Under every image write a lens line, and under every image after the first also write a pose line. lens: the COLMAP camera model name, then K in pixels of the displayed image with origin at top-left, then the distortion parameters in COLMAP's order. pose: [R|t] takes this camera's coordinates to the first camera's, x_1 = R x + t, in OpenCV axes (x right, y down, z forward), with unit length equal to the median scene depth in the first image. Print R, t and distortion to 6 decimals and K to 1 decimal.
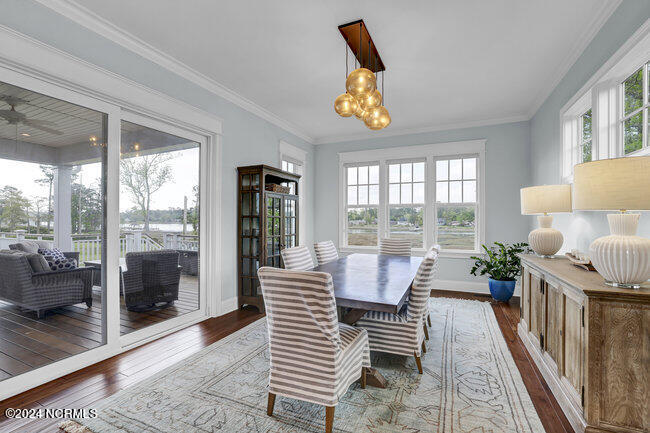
lens RADIAL K [[281.5, 0, 335.1], [0, 281.5, 221.1], [0, 0, 1]] dist [-0.001672, 0.000273]
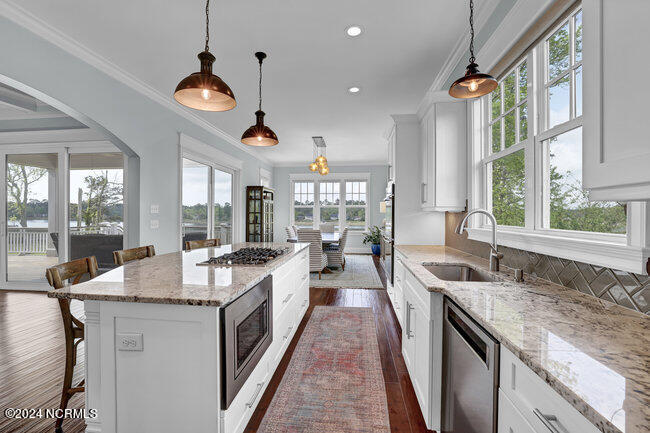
lens RADIAL K [[281.5, 0, 322.2], [0, 281.5, 216.7], [0, 0, 1]] dist [-0.001672, 0.000273]
pose [[0.959917, 0.000944, 0.280281, -0.397009], [-0.001233, 0.999999, 0.000853, 0.008795], [-0.280280, -0.001165, 0.959917, -0.936377]]
